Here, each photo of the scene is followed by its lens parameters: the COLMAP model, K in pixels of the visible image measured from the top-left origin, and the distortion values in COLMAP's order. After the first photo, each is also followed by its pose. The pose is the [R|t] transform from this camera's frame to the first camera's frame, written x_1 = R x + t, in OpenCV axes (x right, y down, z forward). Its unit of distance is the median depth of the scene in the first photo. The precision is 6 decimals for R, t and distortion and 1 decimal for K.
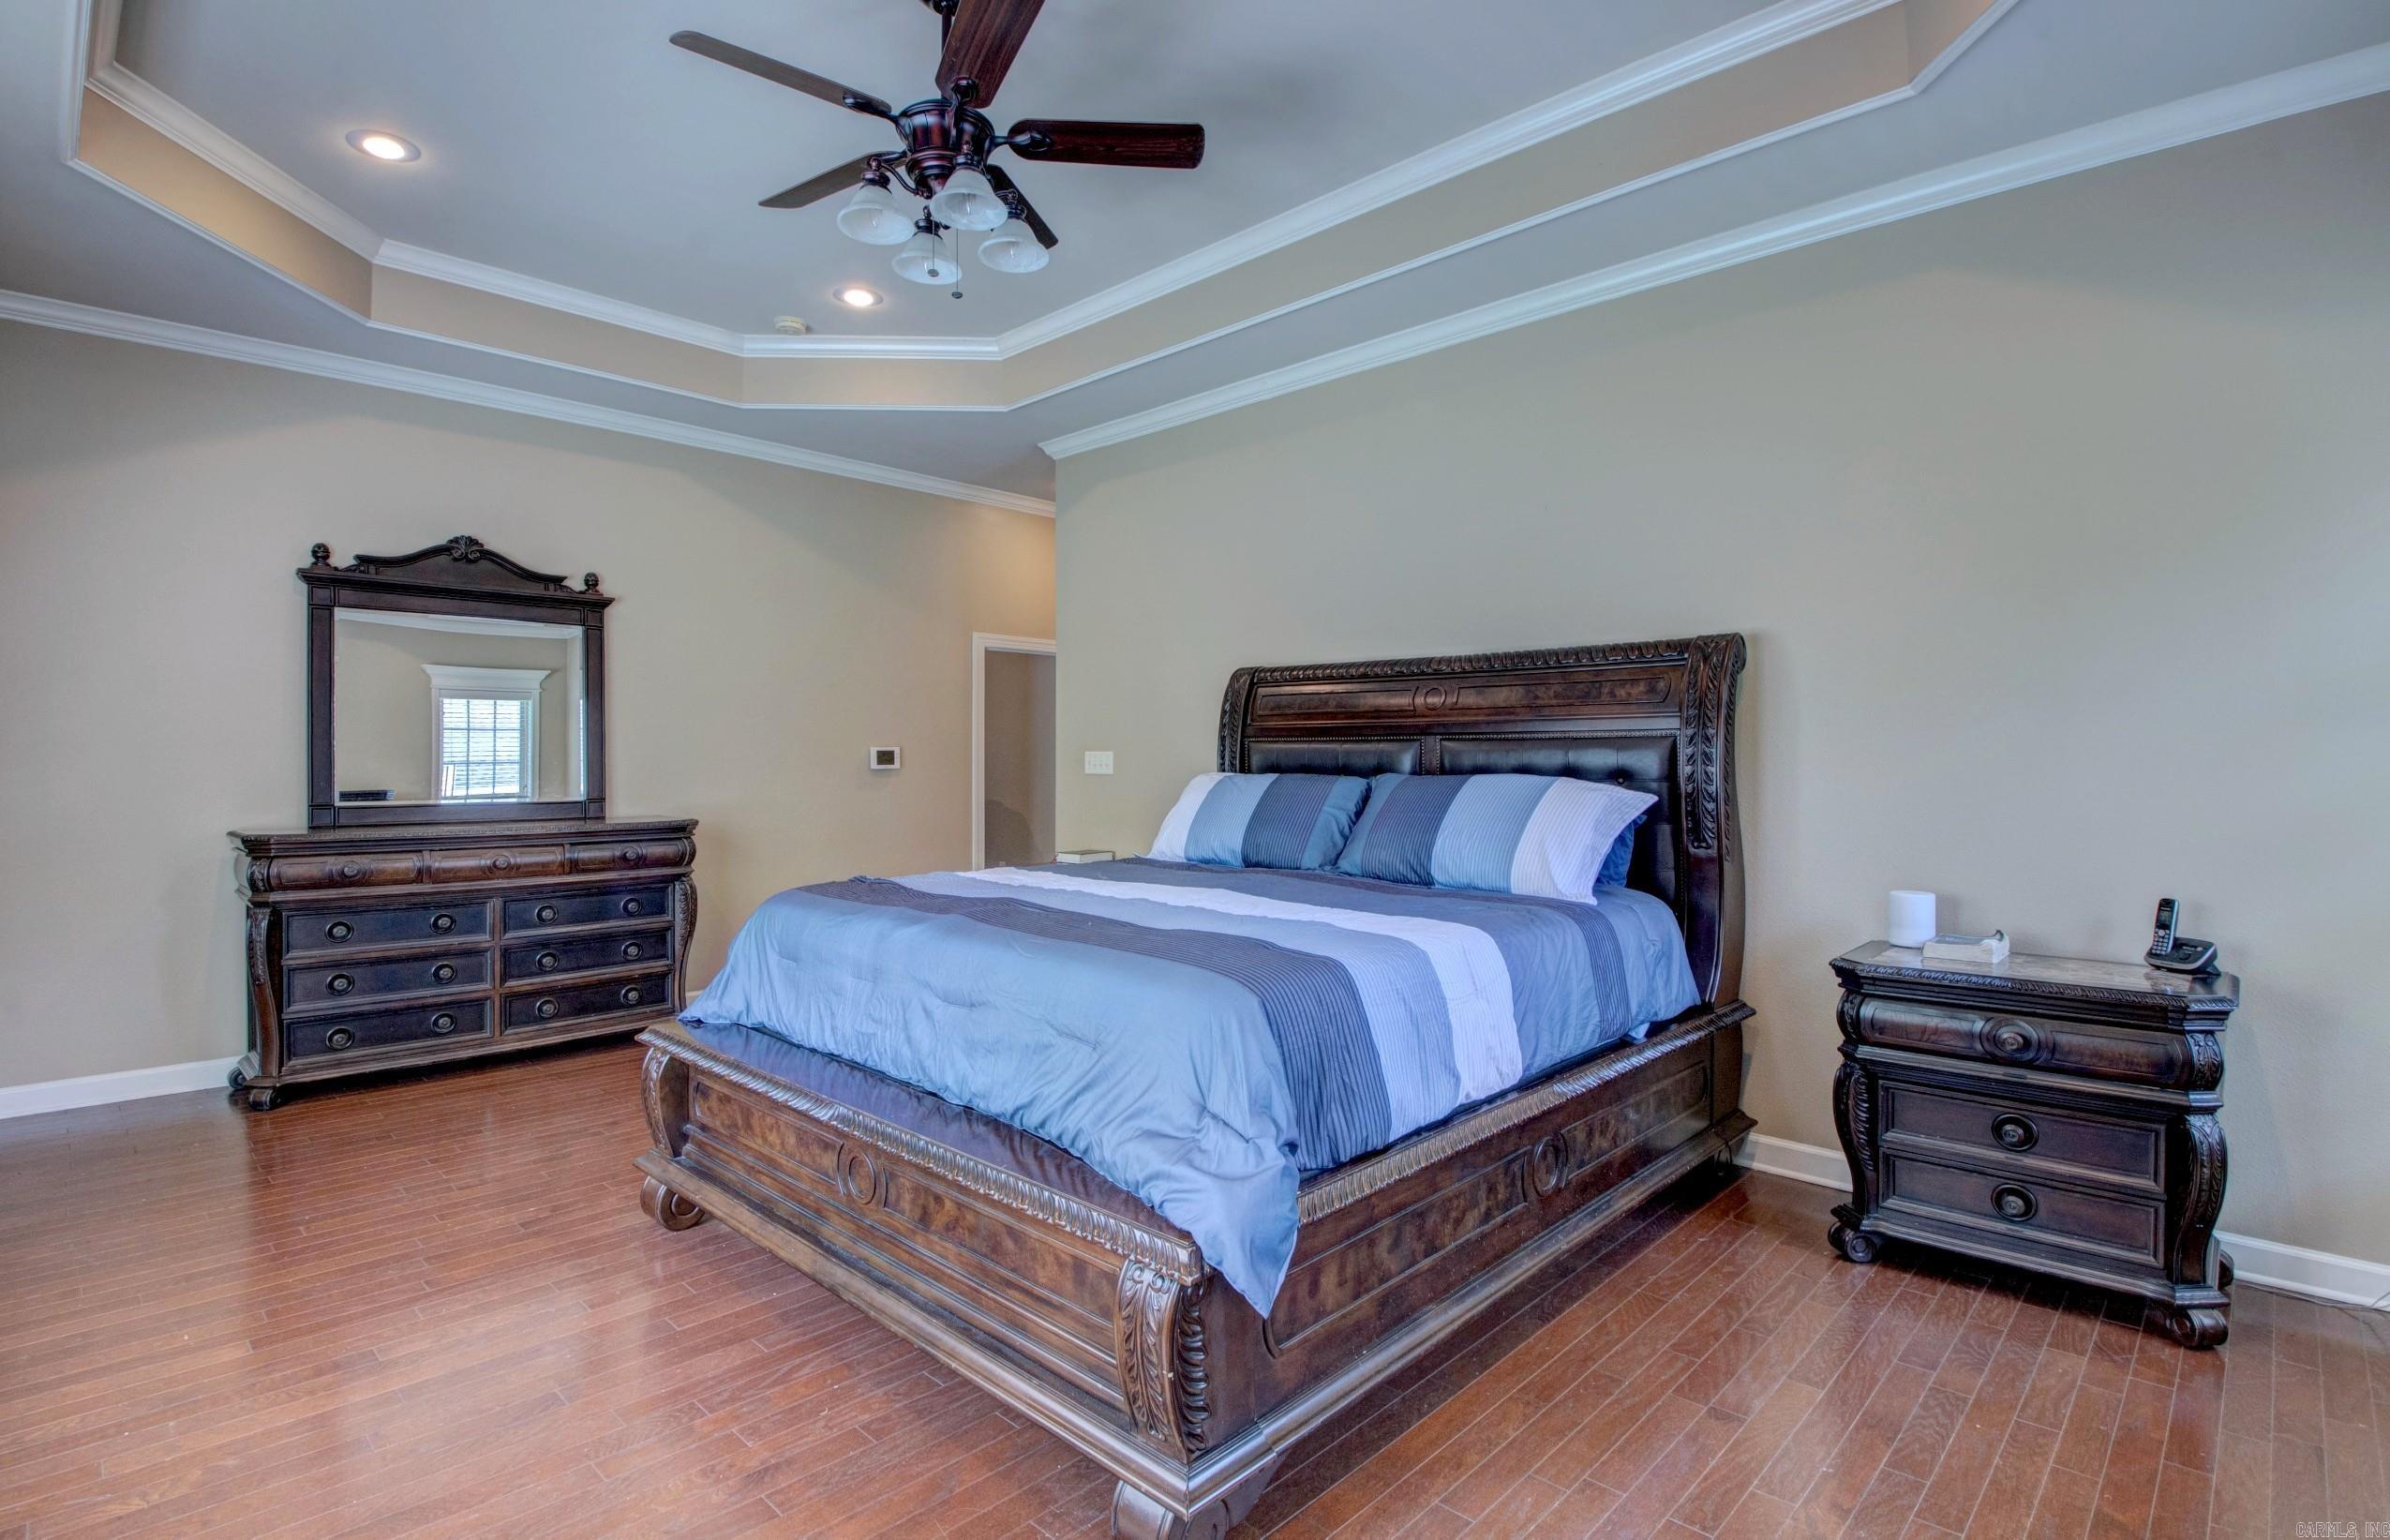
lens RADIAL K [[1169.9, 0, 1185.0], [0, 1169.9, 768.7], [0, 0, 1]] dist [0.003858, -0.020037]
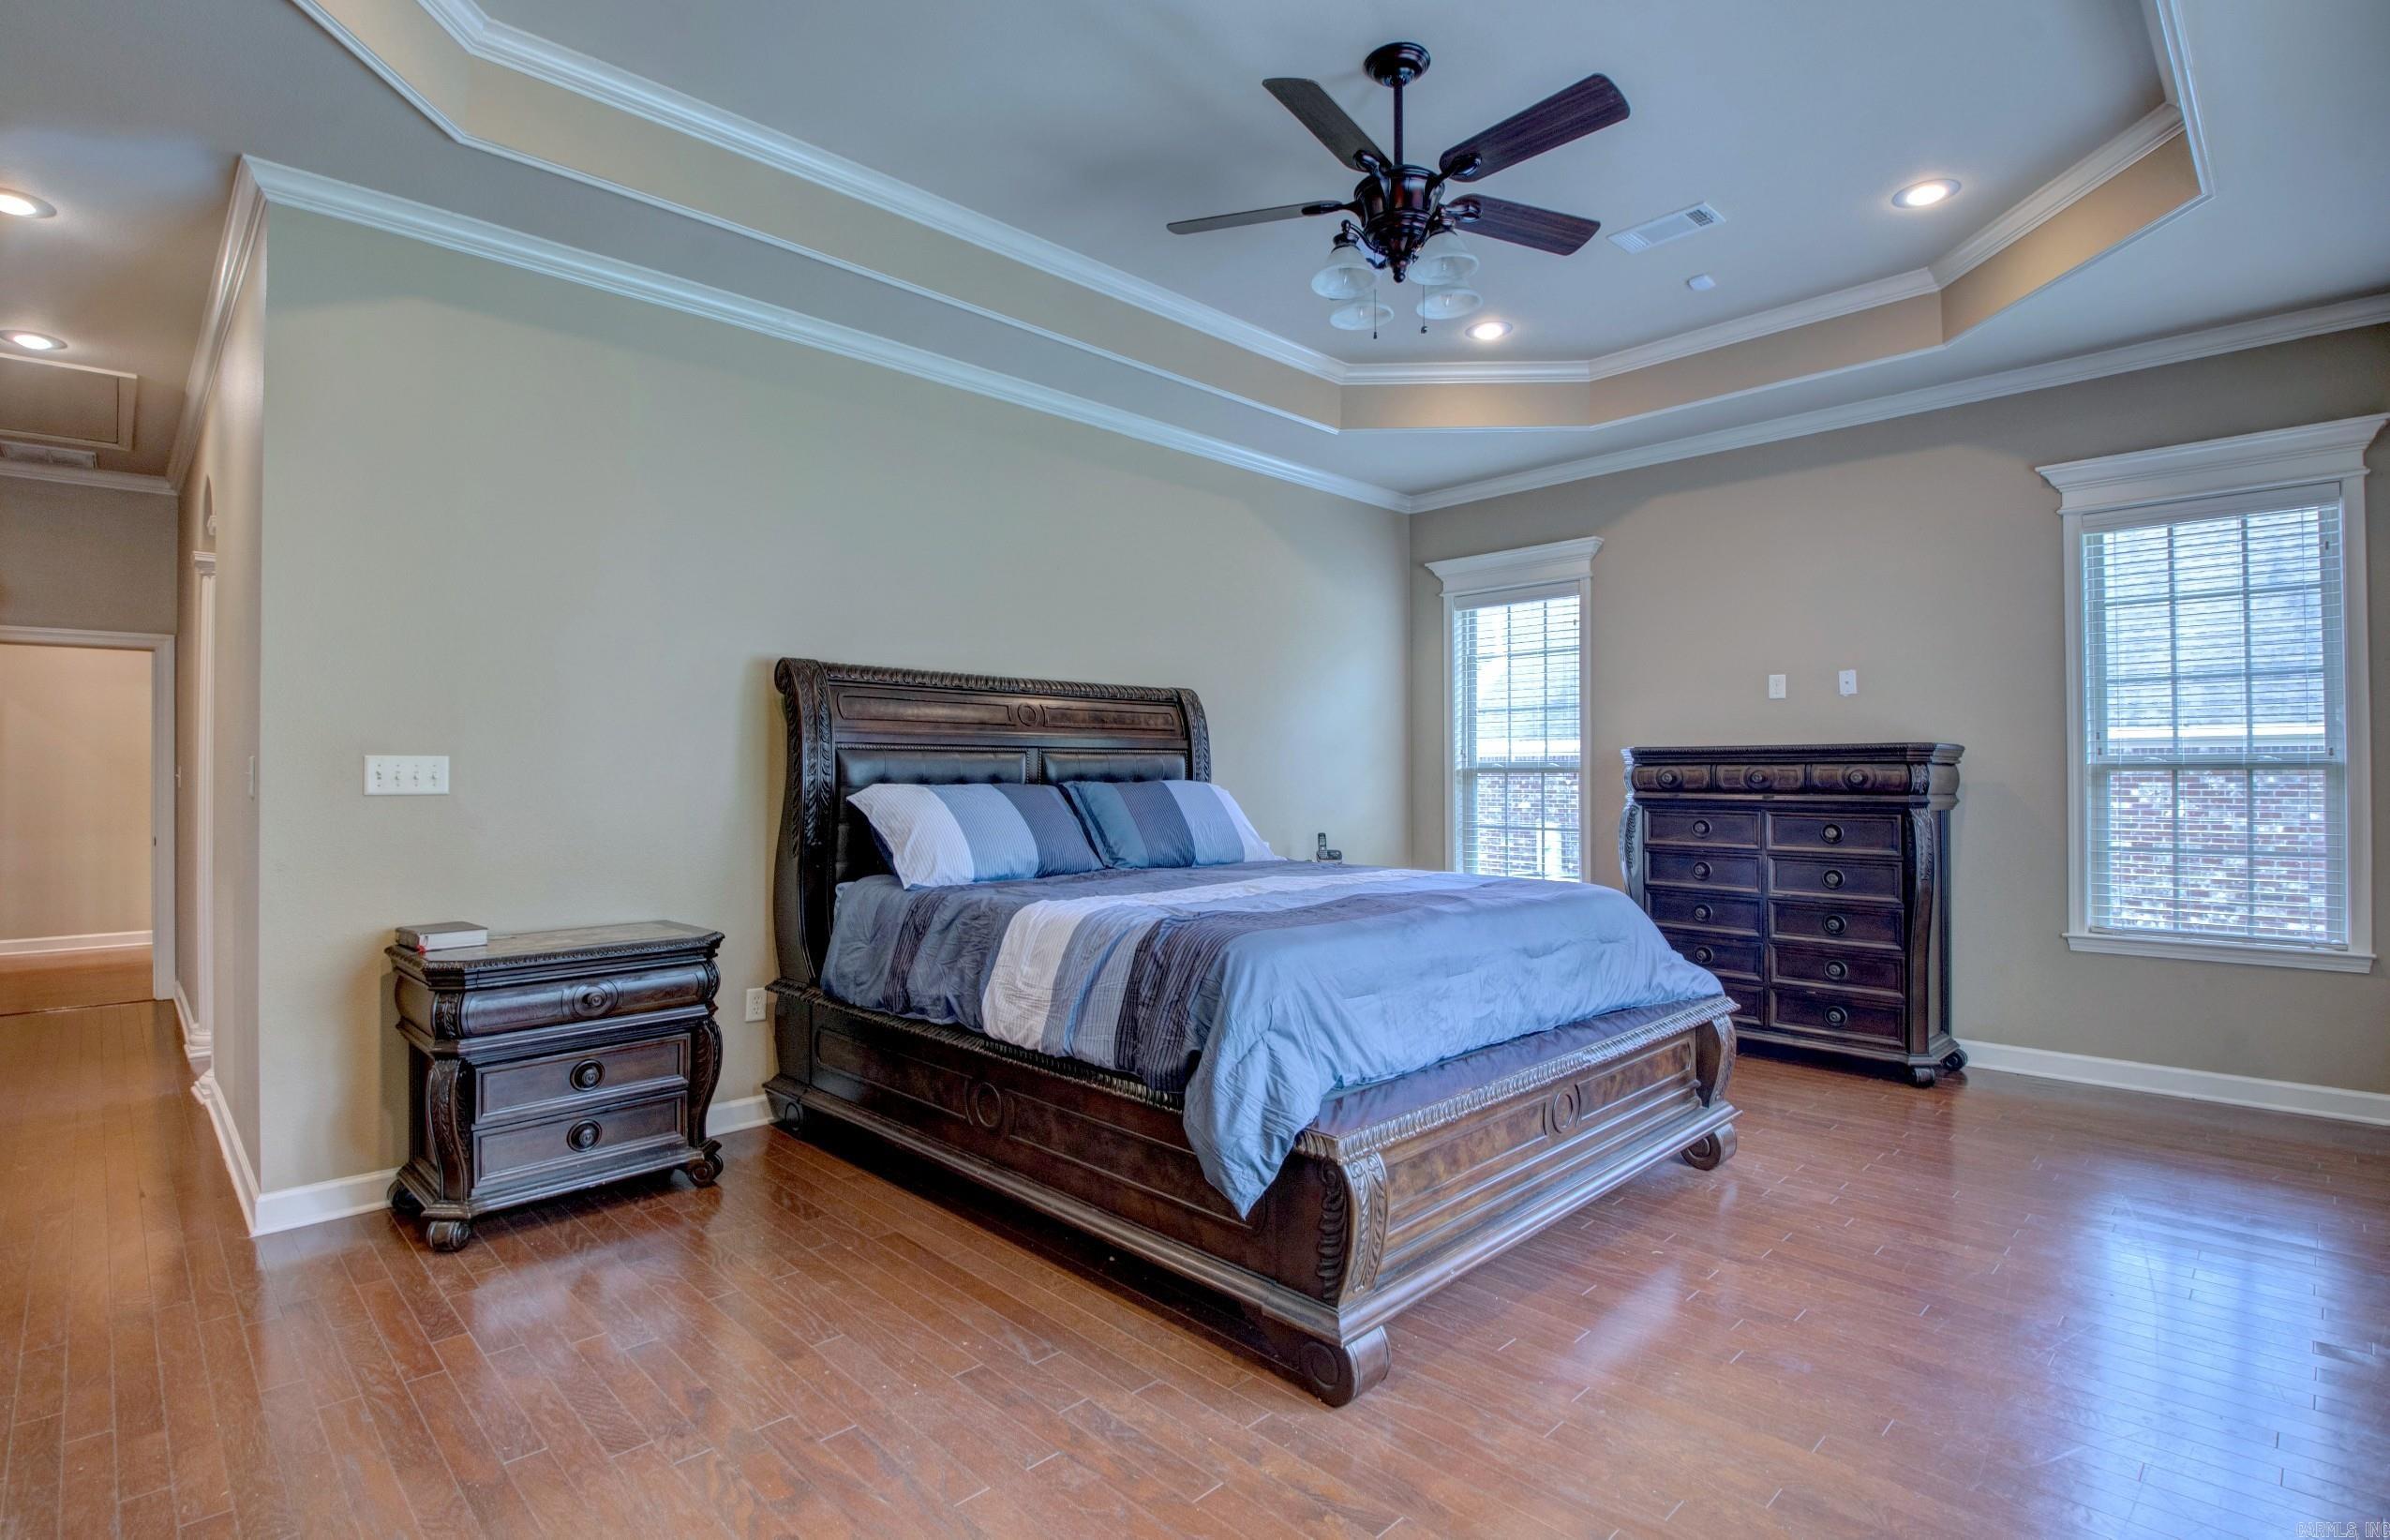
lens RADIAL K [[1169.9, 0, 1185.0], [0, 1169.9, 768.7], [0, 0, 1]] dist [0.003858, -0.020037]
pose [[-0.007059, -0.004744, 0.999964, -0.945128], [0.003254, 0.999983, 0.004768, -0.013298], [-0.999970, 0.003288, -0.007043, 0.876969]]
